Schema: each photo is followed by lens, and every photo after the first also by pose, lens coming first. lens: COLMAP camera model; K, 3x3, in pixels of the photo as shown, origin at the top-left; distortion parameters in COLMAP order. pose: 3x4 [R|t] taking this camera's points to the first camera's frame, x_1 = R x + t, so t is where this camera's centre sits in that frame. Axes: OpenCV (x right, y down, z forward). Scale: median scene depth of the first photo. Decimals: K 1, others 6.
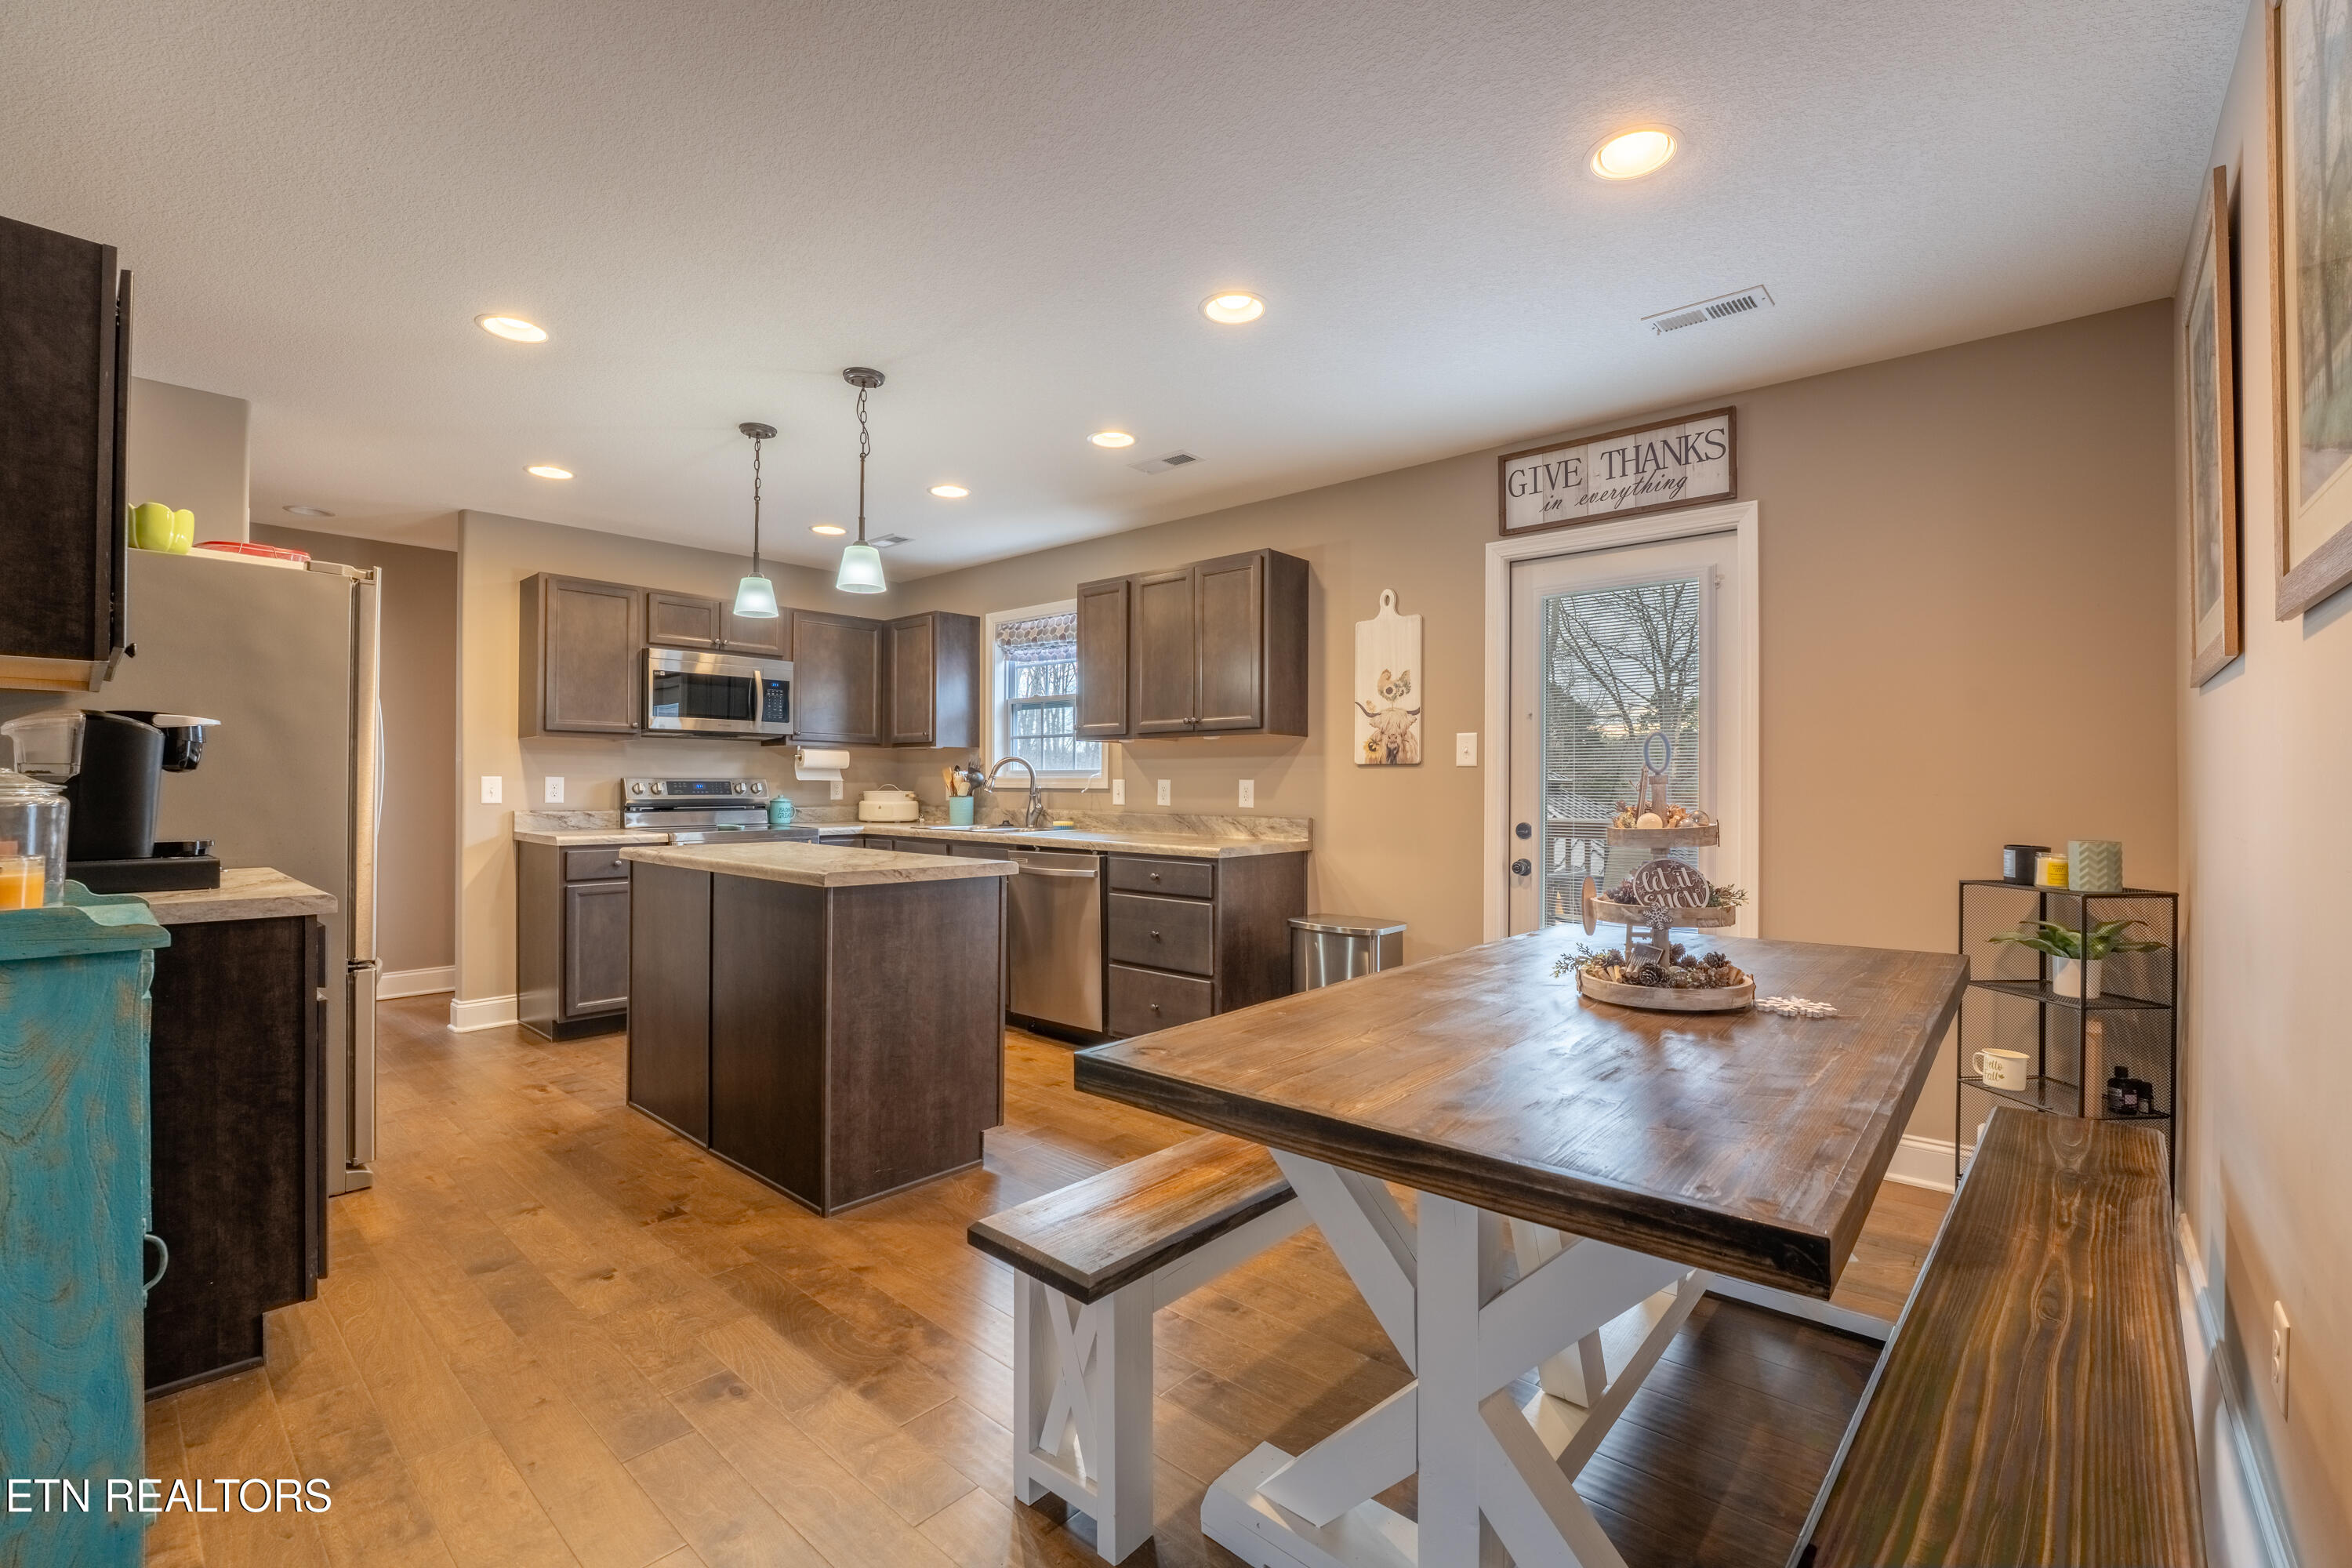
lens RADIAL K [[1009.5, 0, 1176.0], [0, 1009.5, 784.0], [0, 0, 1]] dist [-0.000552, -0.000058]
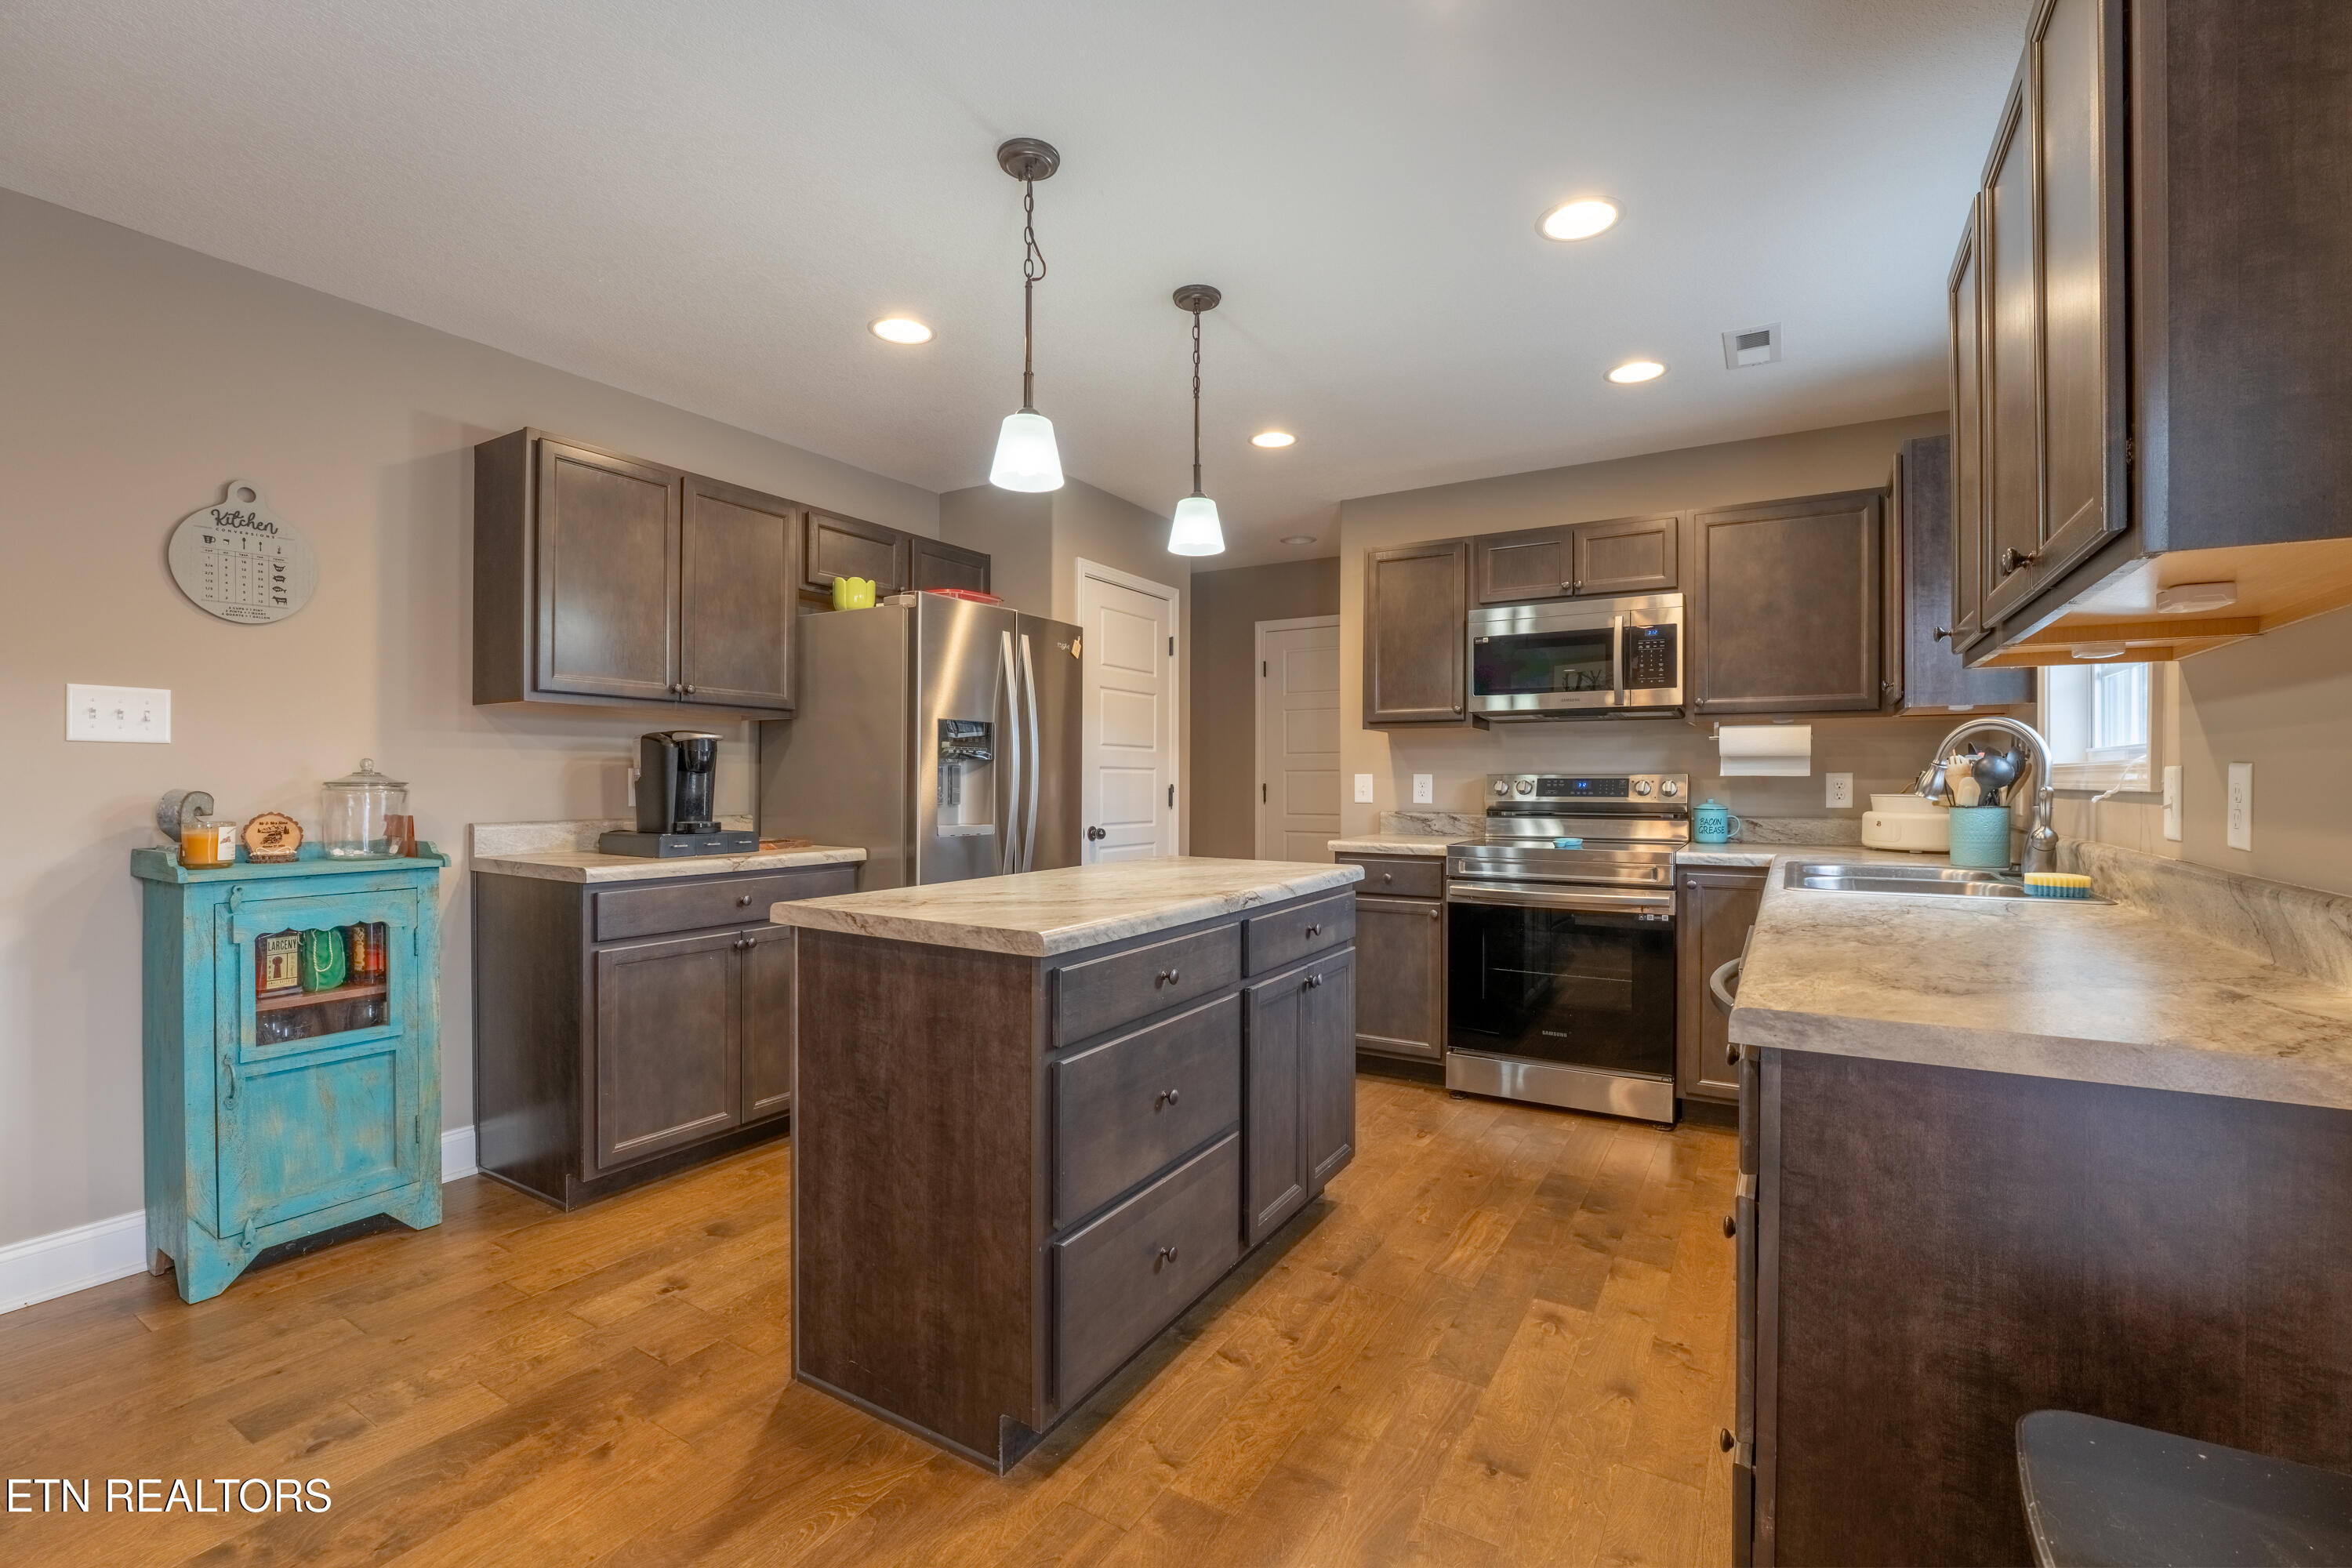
lens RADIAL K [[1020.9, 0, 1176.0], [0, 1020.9, 784.0], [0, 0, 1]] dist [-0.018312, -0.000069]
pose [[0.174247, 0.000173, -0.984702, 0.372535], [-0.000396, 1.000000, 0.000106, 0.002396], [0.984702, 0.000371, 0.174247, 1.020988]]
